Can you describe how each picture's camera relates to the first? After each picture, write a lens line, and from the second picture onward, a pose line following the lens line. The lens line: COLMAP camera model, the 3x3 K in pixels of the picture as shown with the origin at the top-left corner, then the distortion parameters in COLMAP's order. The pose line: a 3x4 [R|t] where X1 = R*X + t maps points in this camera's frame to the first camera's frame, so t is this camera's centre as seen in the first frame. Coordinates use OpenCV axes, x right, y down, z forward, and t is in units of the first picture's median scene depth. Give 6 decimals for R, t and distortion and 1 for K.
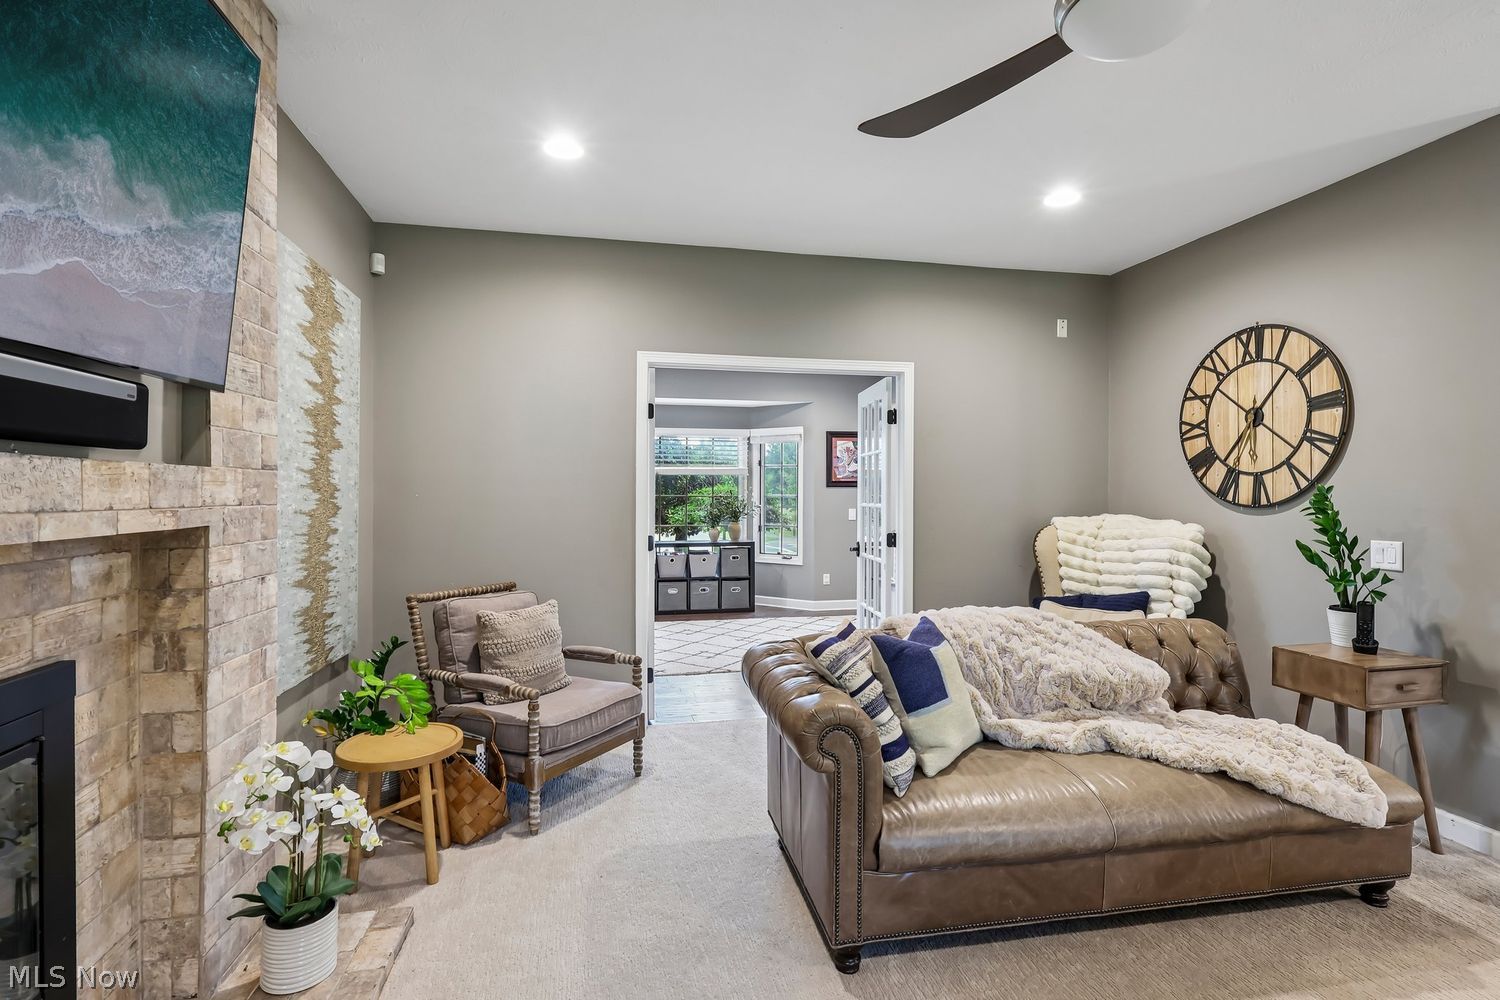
lens RADIAL K [[713.4, 0, 750.0], [0, 713.4, 500.0], [0, 0, 1]] dist [0.000727, 0.000251]
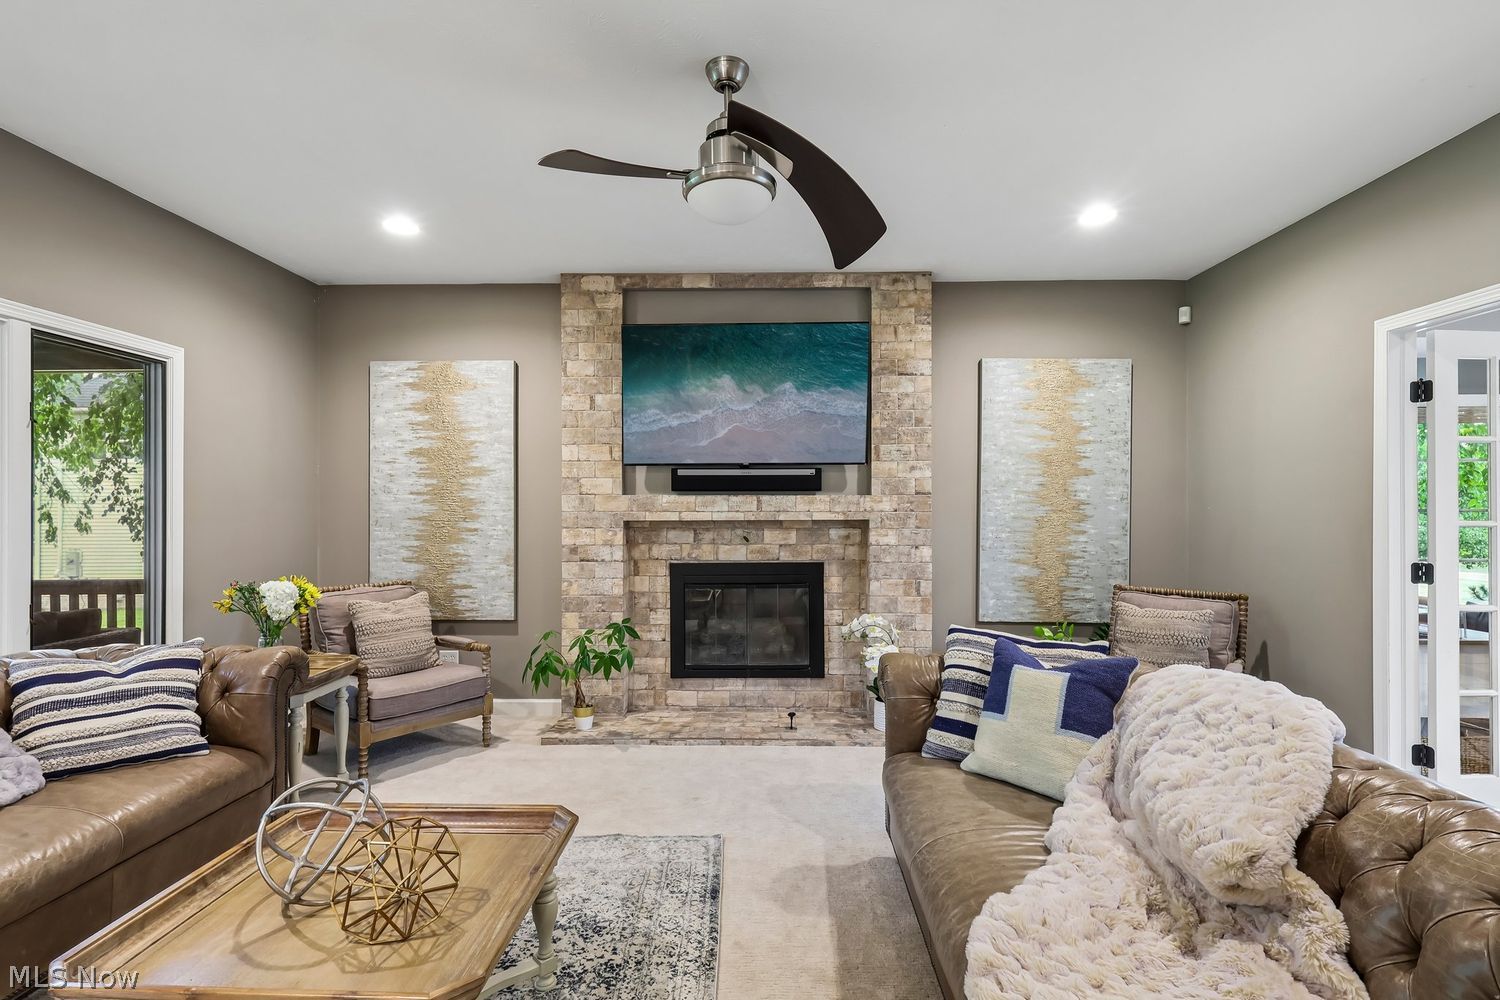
lens RADIAL K [[710.6, 0, 744.9], [0, 710.6, 504.6], [0, 0, 1]] dist [-0.000716, 0.000672]
pose [[-0.230678, -0.004900, -0.973018, 1.688235], [-0.006734, 0.999971, -0.003440, -0.003563], [0.973007, 0.005759, -0.230705, 1.144146]]
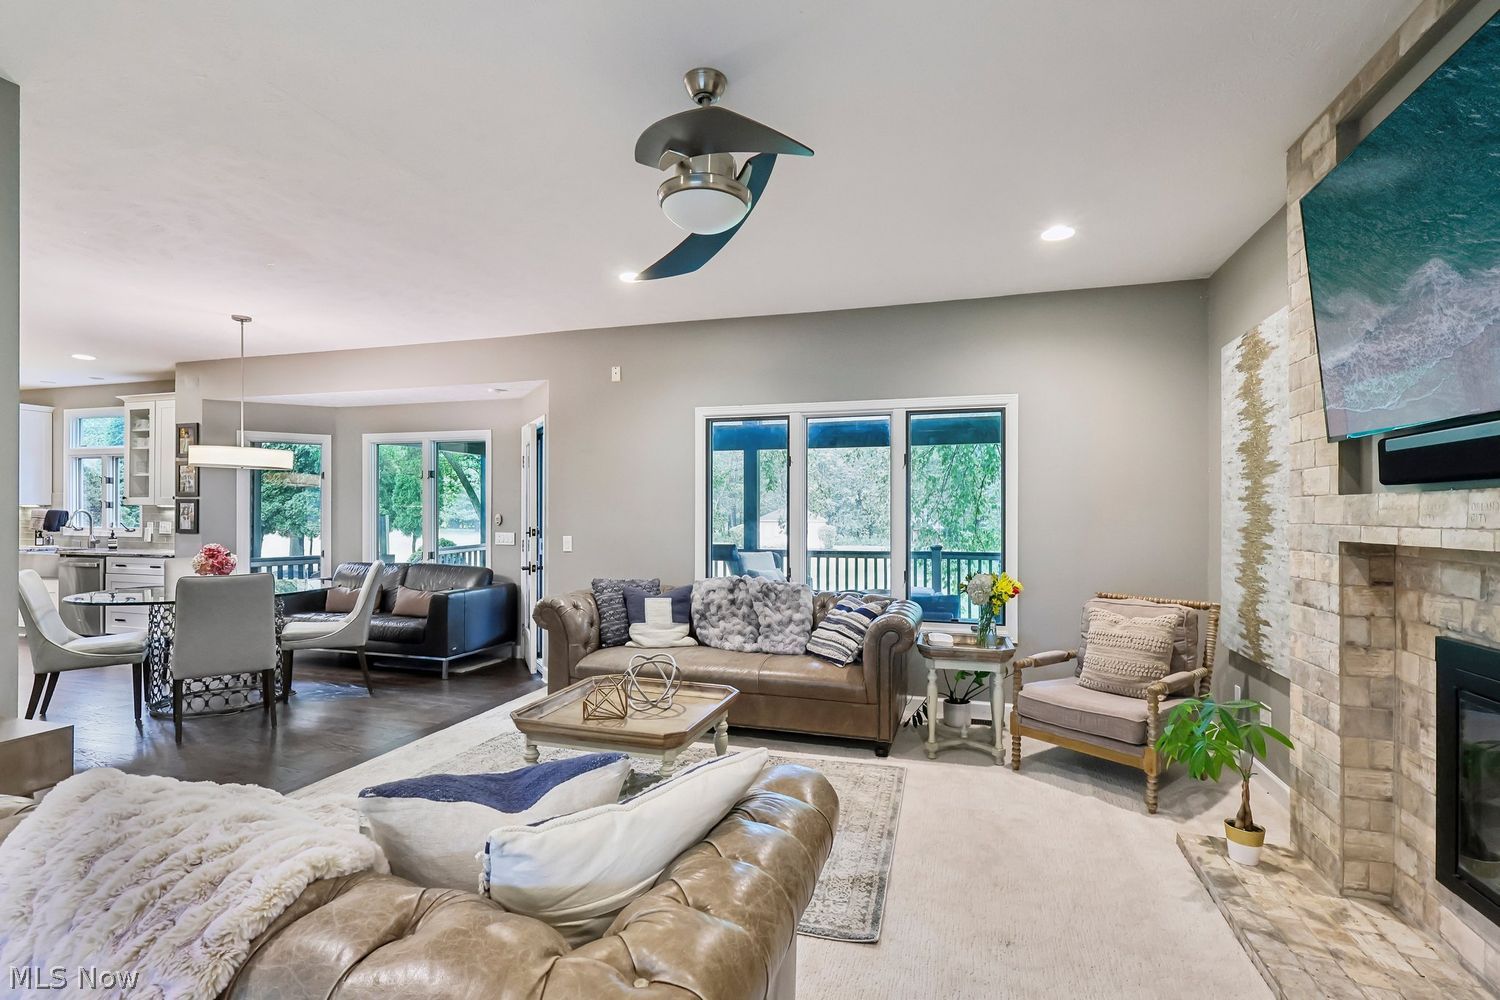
lens RADIAL K [[710.6, 0, 744.9], [0, 710.6, 504.6], [0, 0, 1]] dist [-0.000716, 0.000672]
pose [[-0.875590, -0.001716, 0.483052, -0.247694], [-0.003866, 0.999987, -0.003455, -0.014990], [-0.483040, -0.004893, -0.875585, 1.911717]]
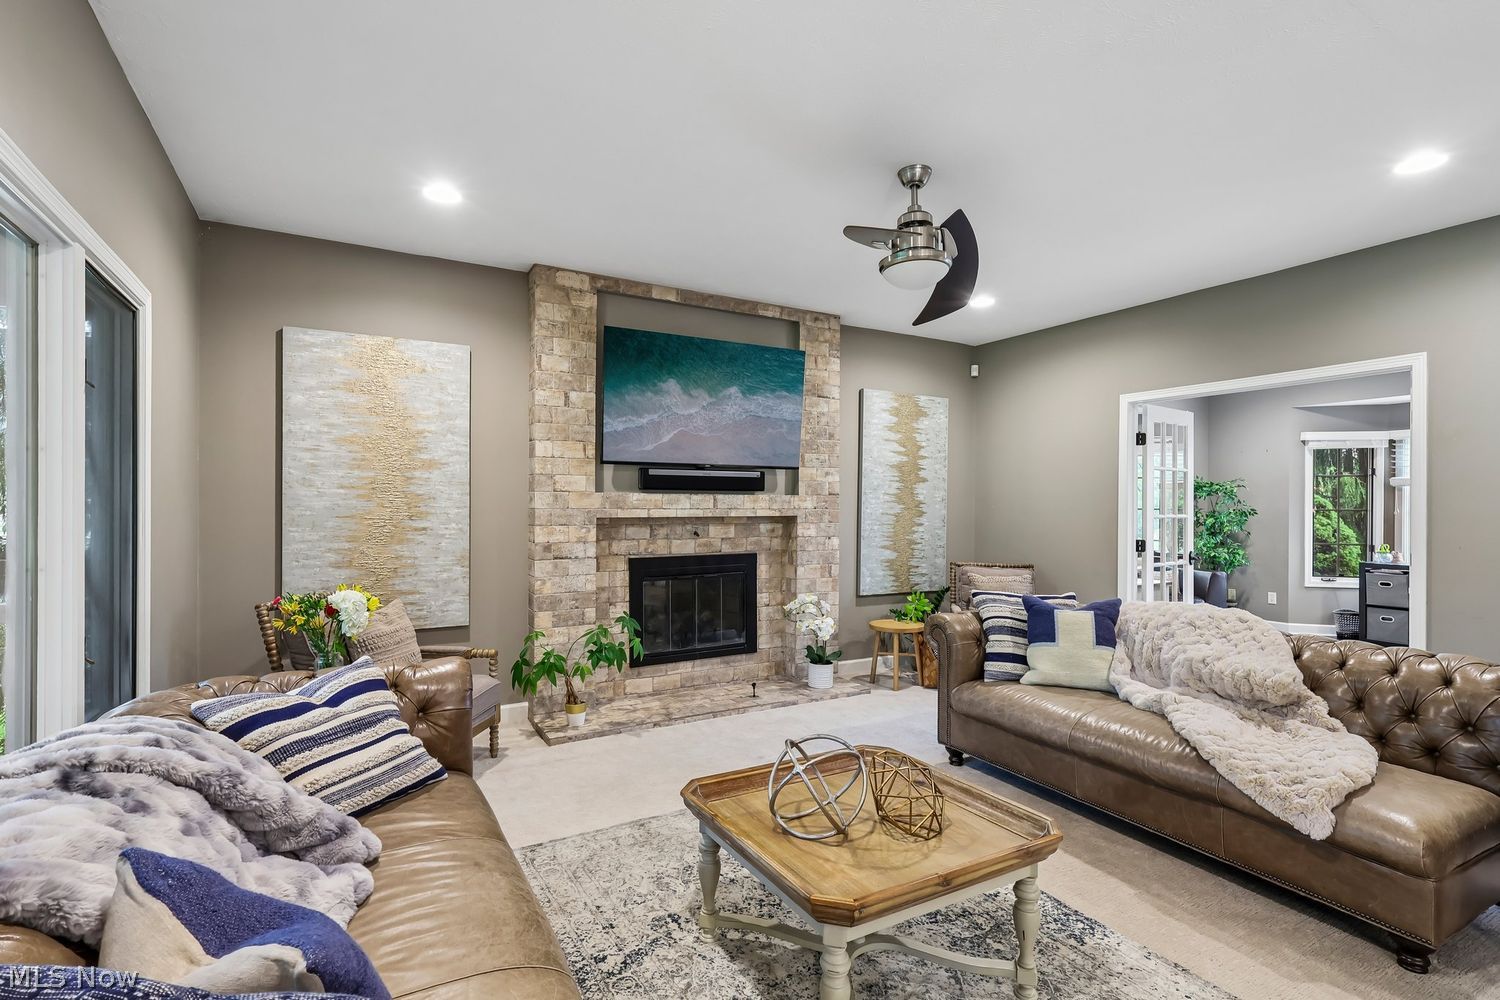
lens RADIAL K [[710.6, 0, 744.9], [0, 710.6, 504.6], [0, 0, 1]] dist [-0.000716, 0.000672]
pose [[0.302830, 0.000400, -0.953044, 1.933872], [-0.010642, 0.999939, -0.002962, 0.002067], [0.952985, 0.011039, 0.302816, -0.080328]]
